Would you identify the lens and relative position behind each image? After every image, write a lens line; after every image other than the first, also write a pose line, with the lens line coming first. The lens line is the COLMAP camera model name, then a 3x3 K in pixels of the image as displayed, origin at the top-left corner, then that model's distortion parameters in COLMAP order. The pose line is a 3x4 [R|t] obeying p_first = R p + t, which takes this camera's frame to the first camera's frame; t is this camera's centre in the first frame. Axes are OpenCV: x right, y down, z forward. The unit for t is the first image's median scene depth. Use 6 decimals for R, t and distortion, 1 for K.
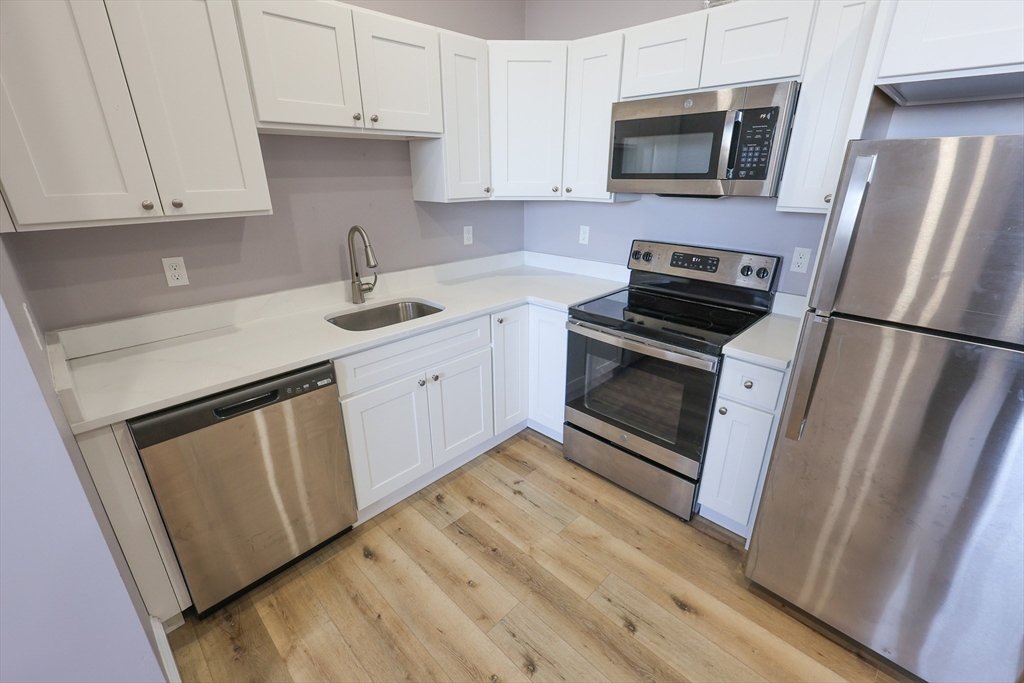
lens RADIAL K [[444.2, 0, 515.1], [0, 444.2, 340.1], [0, 0, 1]] dist [0.004826, 0.000013]
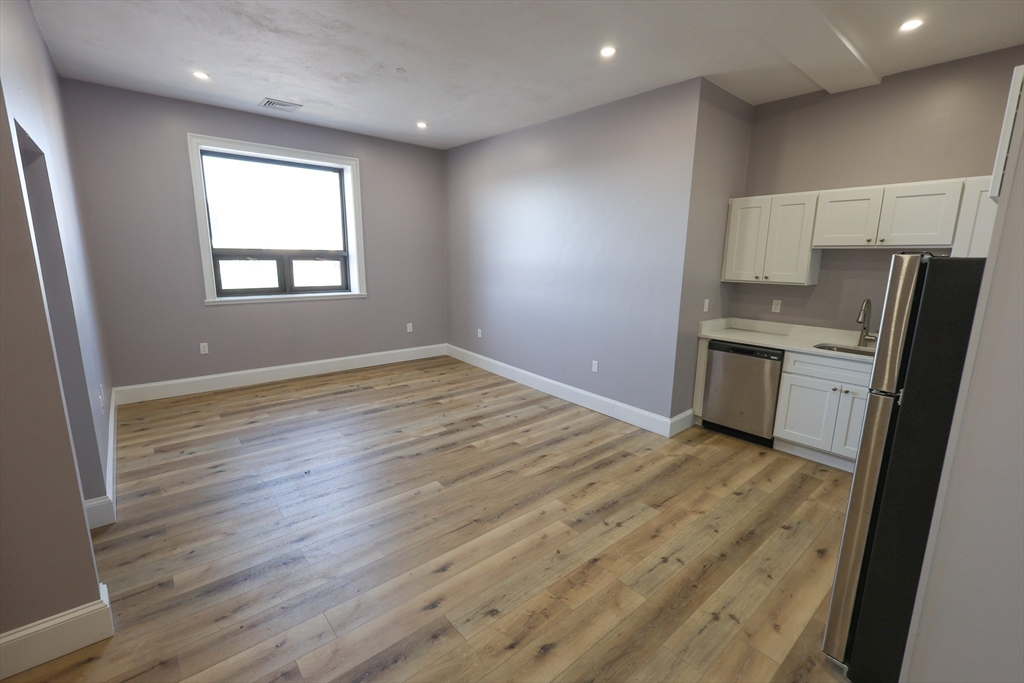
lens RADIAL K [[444.2, 0, 515.1], [0, 444.2, 340.1], [0, 0, 1]] dist [0.004826, 0.000013]
pose [[-0.089156, 0.188955, -0.977930, 1.363556], [-0.370041, 0.905281, 0.208654, 0.023043], [0.924727, 0.380477, -0.010790, -0.141802]]
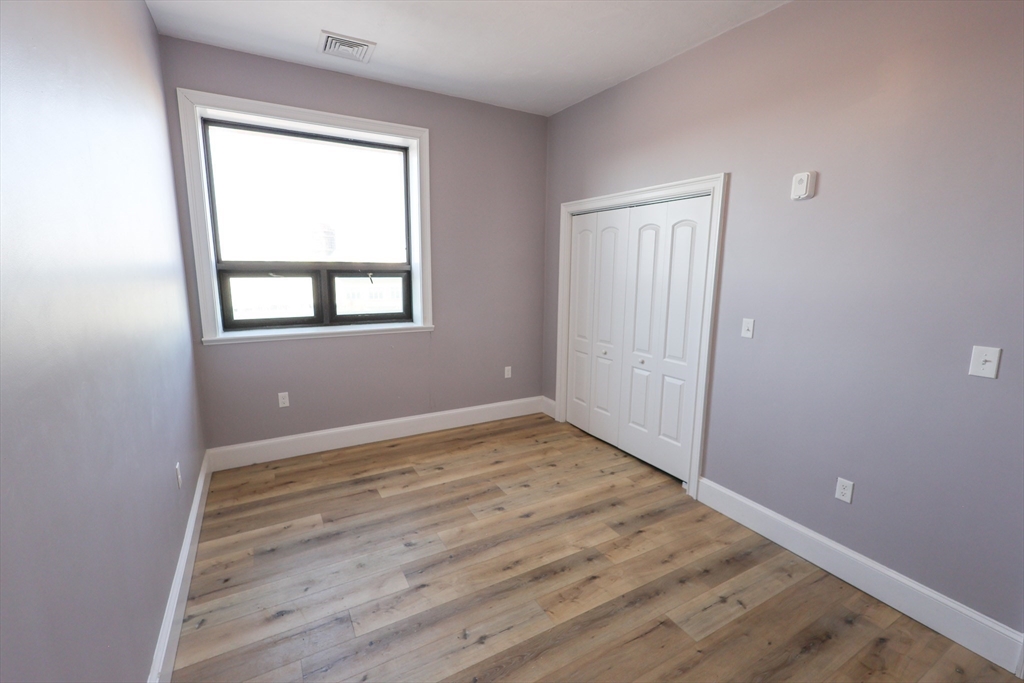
lens RADIAL K [[442.5, 0, 512.0], [0, 442.5, 341.5], [0, 0, 1]] dist [0.005662, 0.000077]
pose [[-0.270221, 0.162004, -0.949071, 0.462475], [-0.356274, 0.898945, 0.254887, 0.132067], [0.894455, 0.407005, -0.185195, -0.441147]]
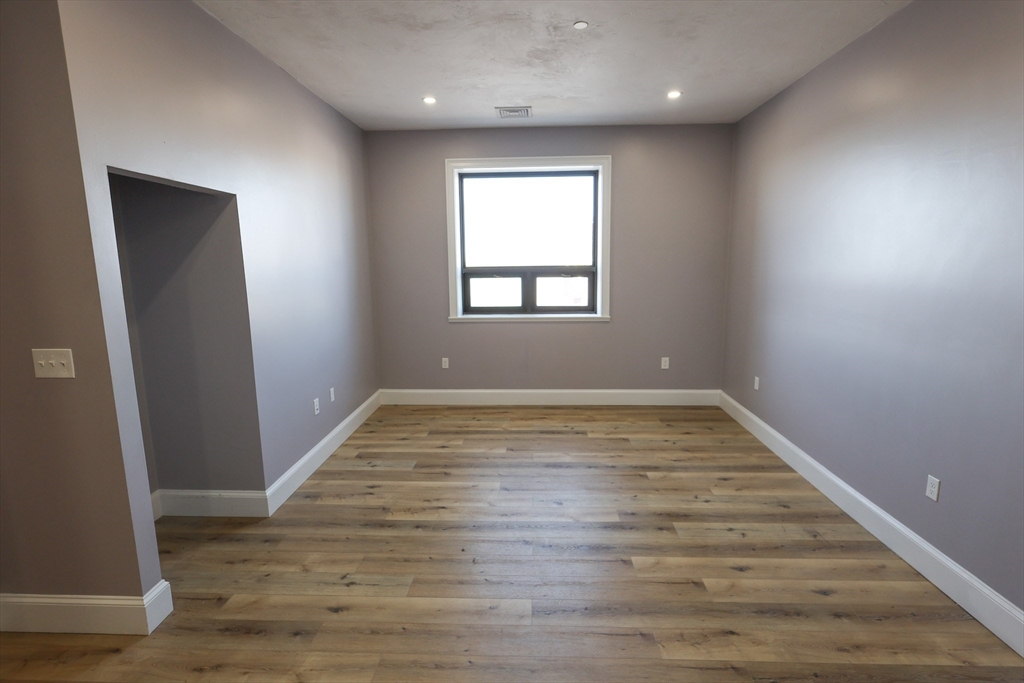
lens RADIAL K [[491.2, 0, 516.6], [0, 491.2, 340.7], [0, 0, 1]] dist [0.008805, -0.000726]
pose [[-0.743379, 0.110081, -0.659750, 0.741998], [-0.227507, 0.885941, 0.404166, -0.113176], [0.628990, 0.450546, -0.633545, 0.196314]]
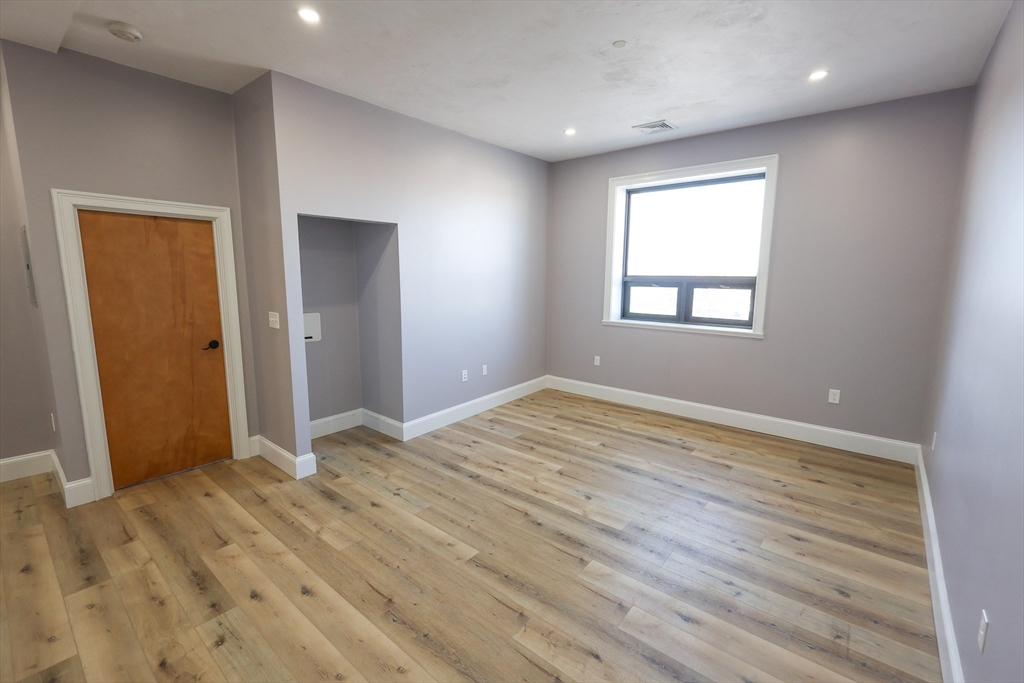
lens RADIAL K [[444.2, 0, 515.1], [0, 444.2, 340.1], [0, 0, 1]] dist [0.004826, 0.000013]
pose [[-0.996695, 0.002812, -0.081190, 0.052088], [-0.037327, 0.871807, 0.488425, -0.242111], [0.072155, 0.489841, -0.868821, 0.545067]]
